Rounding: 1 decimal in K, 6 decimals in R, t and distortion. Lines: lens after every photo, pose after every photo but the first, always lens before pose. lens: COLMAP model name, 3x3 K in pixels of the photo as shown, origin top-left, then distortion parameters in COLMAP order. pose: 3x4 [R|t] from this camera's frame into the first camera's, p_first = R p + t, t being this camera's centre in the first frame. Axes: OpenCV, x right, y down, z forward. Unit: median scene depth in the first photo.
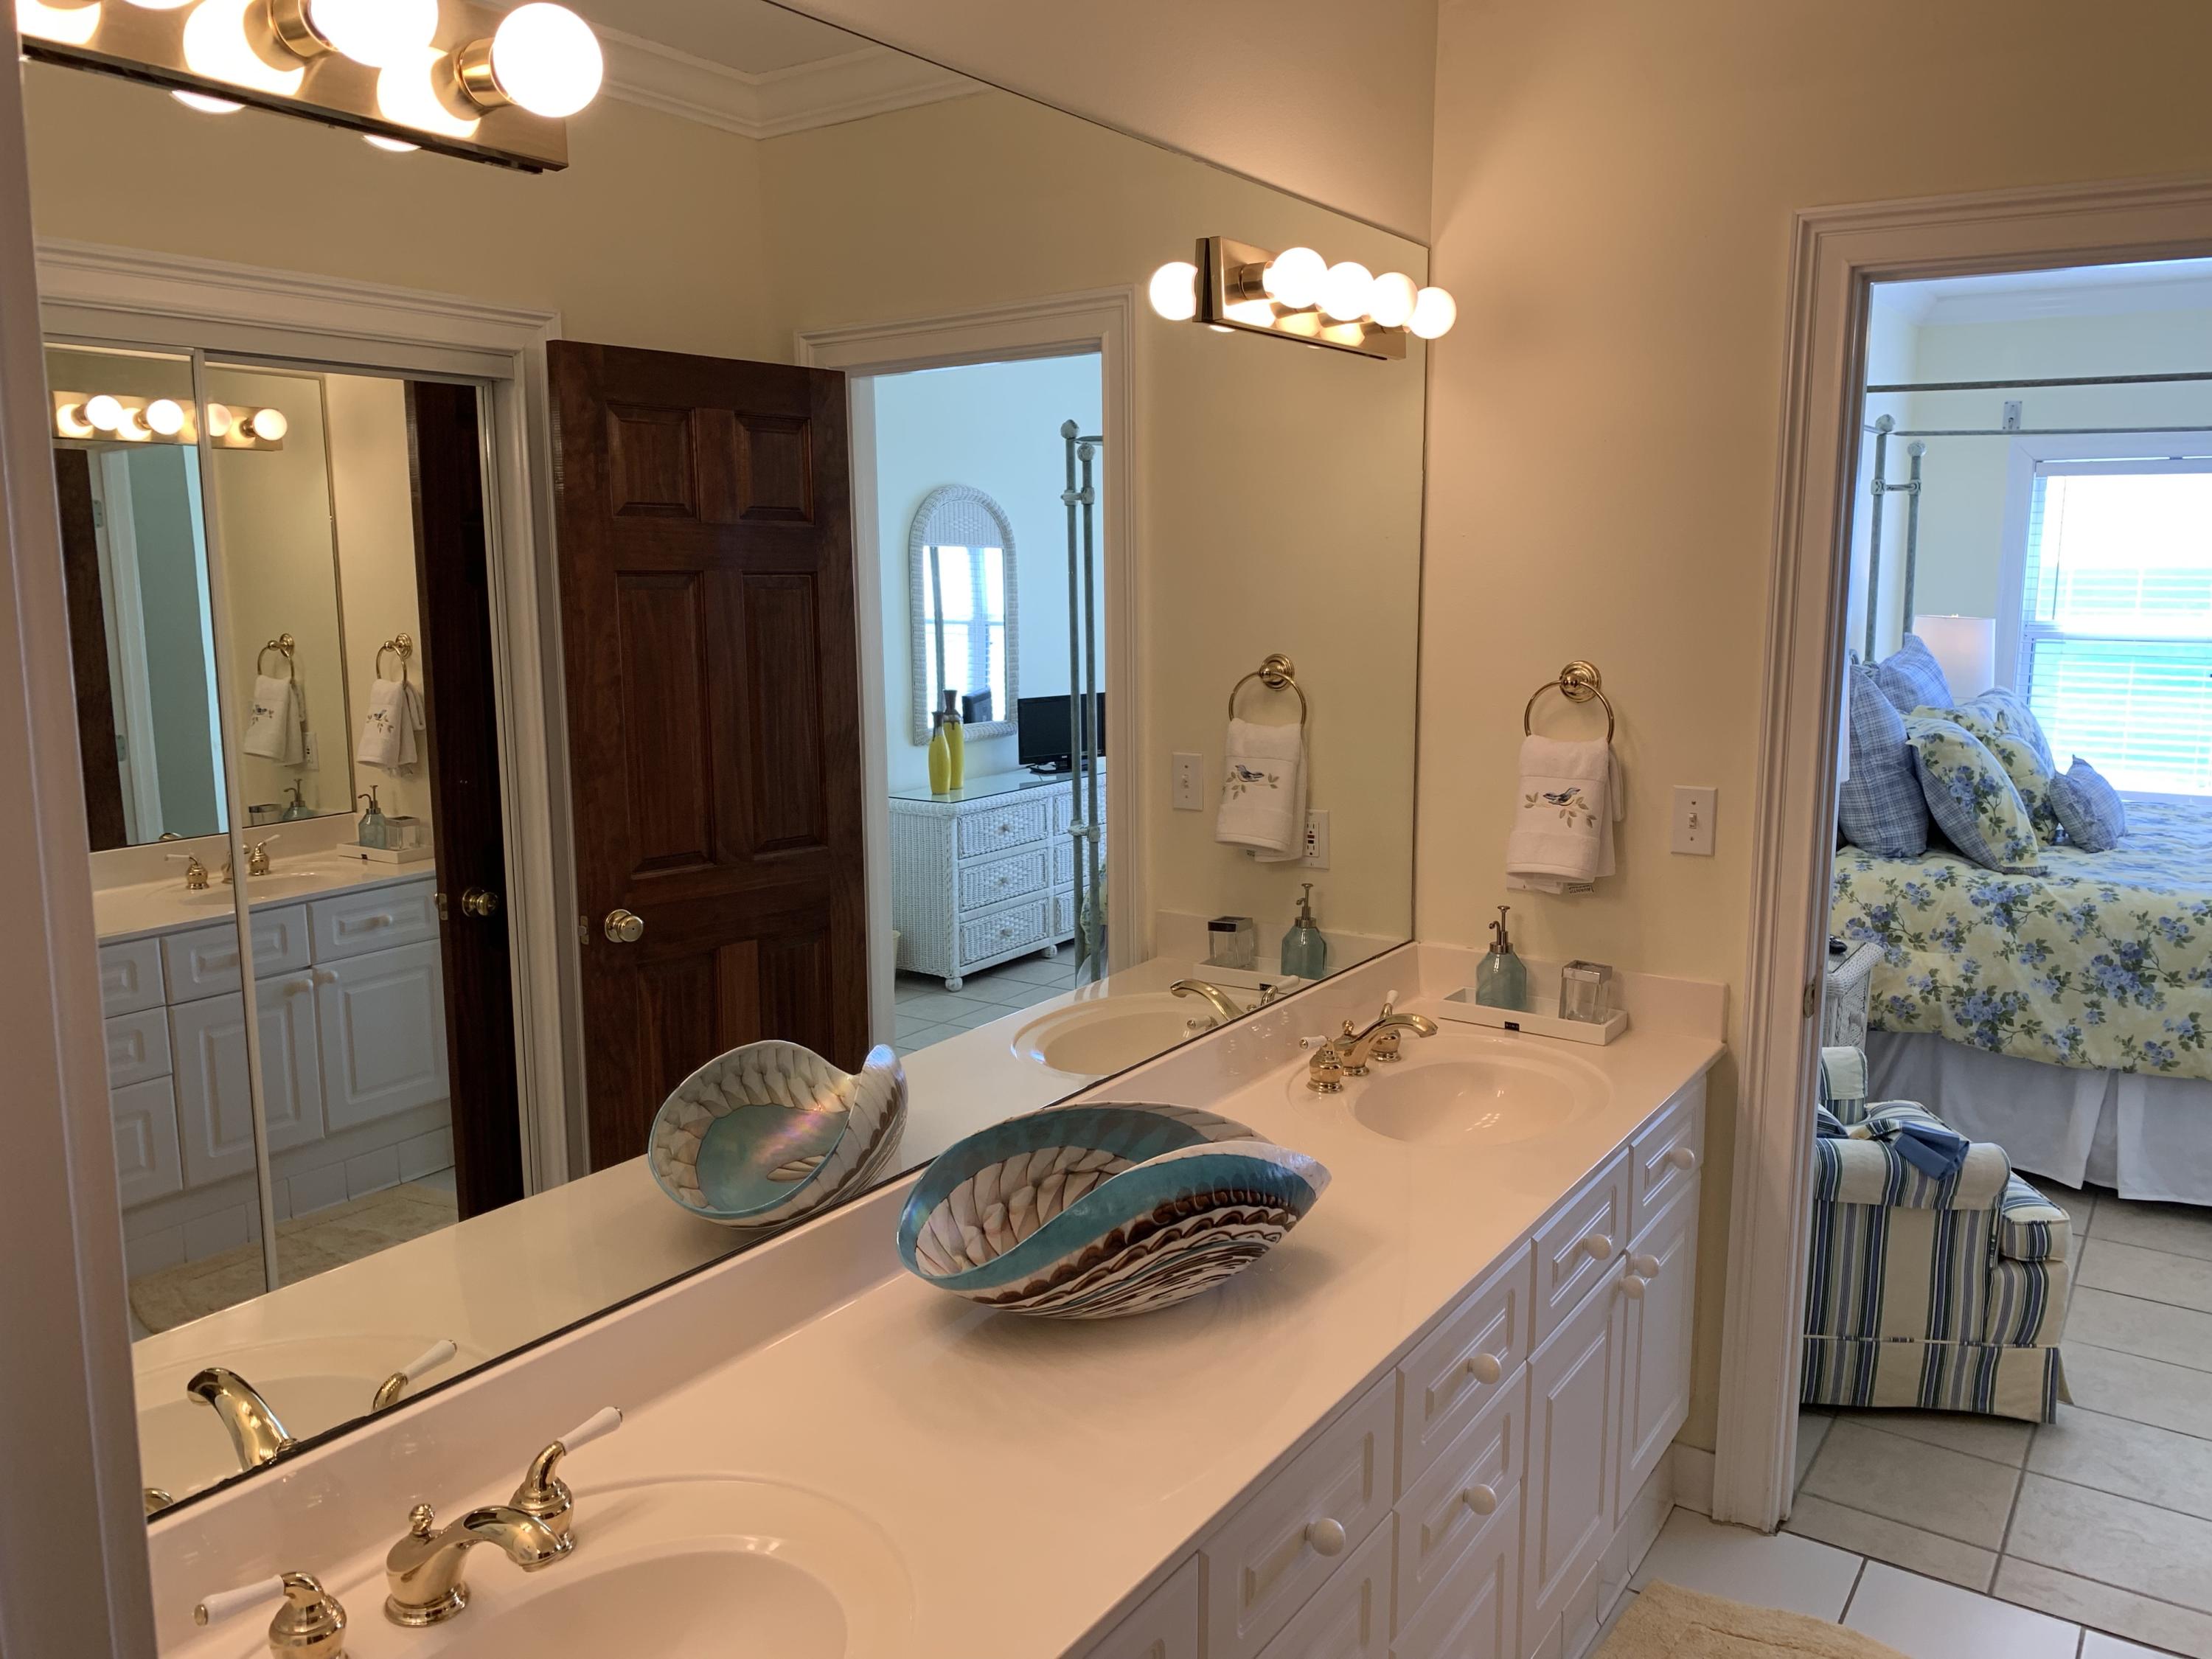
lens RADIAL K [[1689.9, 0, 1102.4], [0, 1689.9, 832.8], [0, 0, 1]] dist [0.047913, -0.055326]
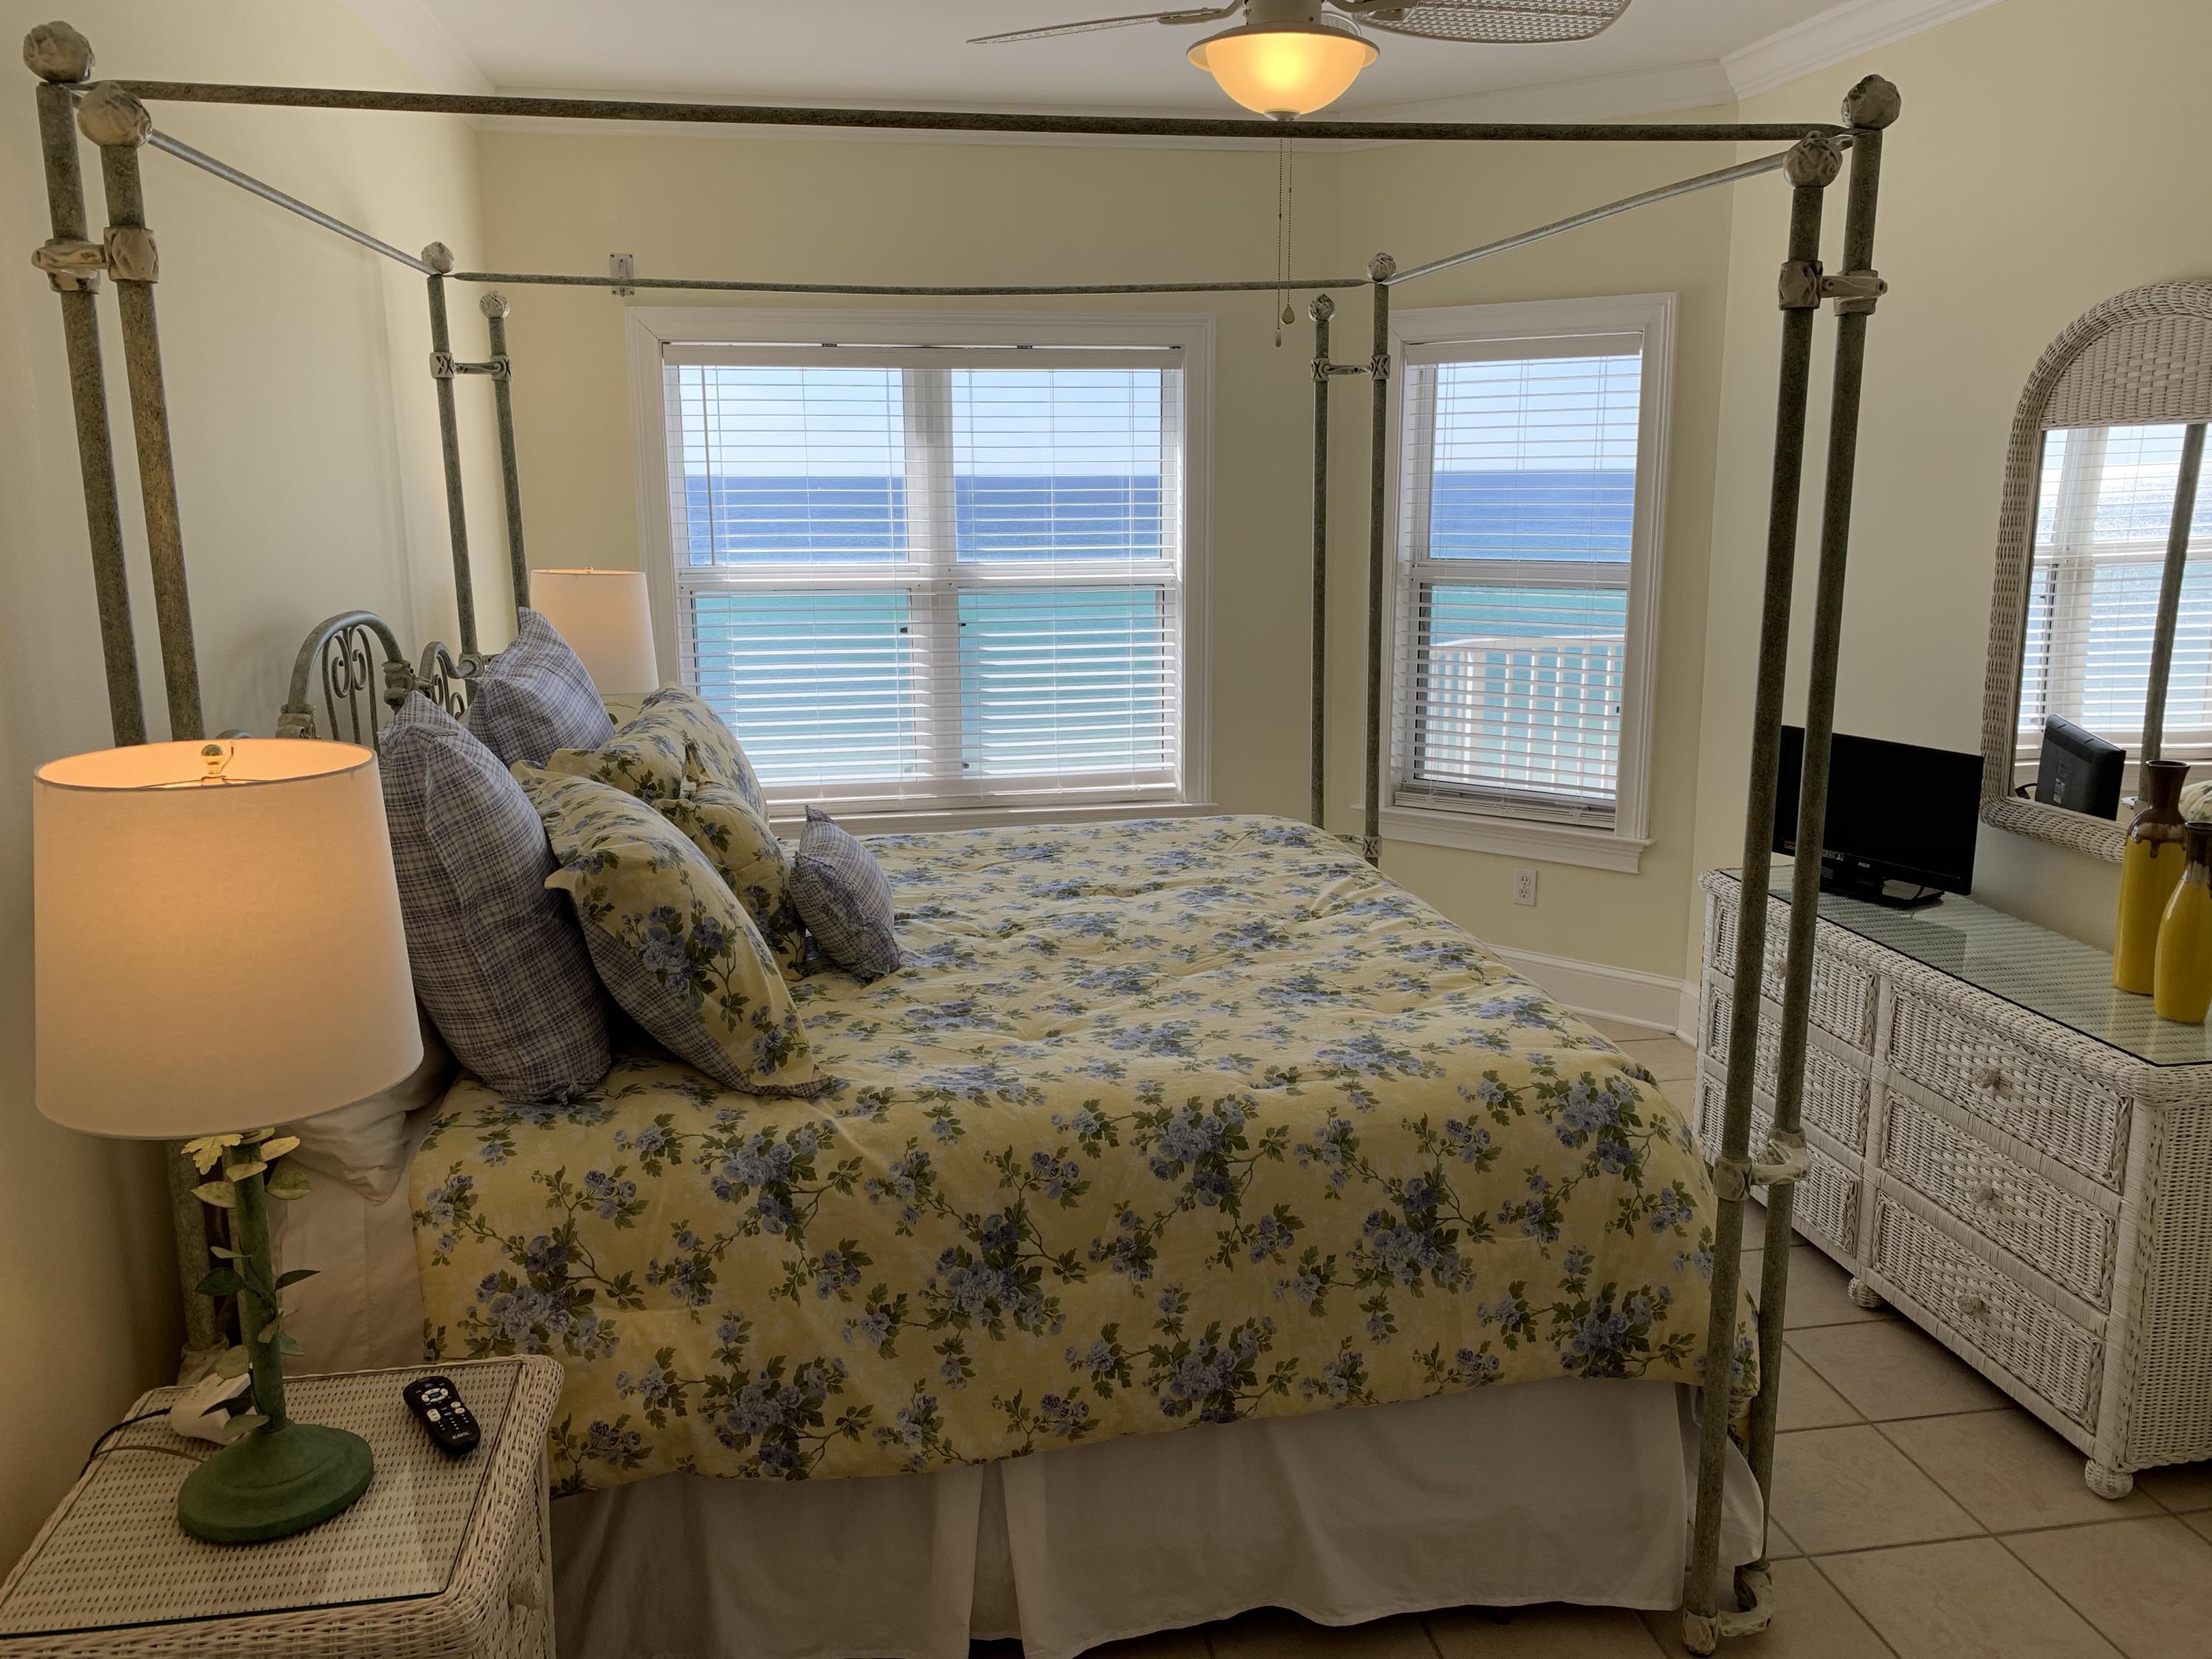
lens RADIAL K [[1689.9, 0, 1099.5], [0, 1689.9, 831.4], [0, 0, 1]] dist [0.047913, -0.055326]
pose [[0.727811, -0.142100, 0.670894, 0.273457], [0.110735, 0.989810, 0.089519, -0.092844], [-0.676778, 0.009138, 0.736130, 0.556881]]
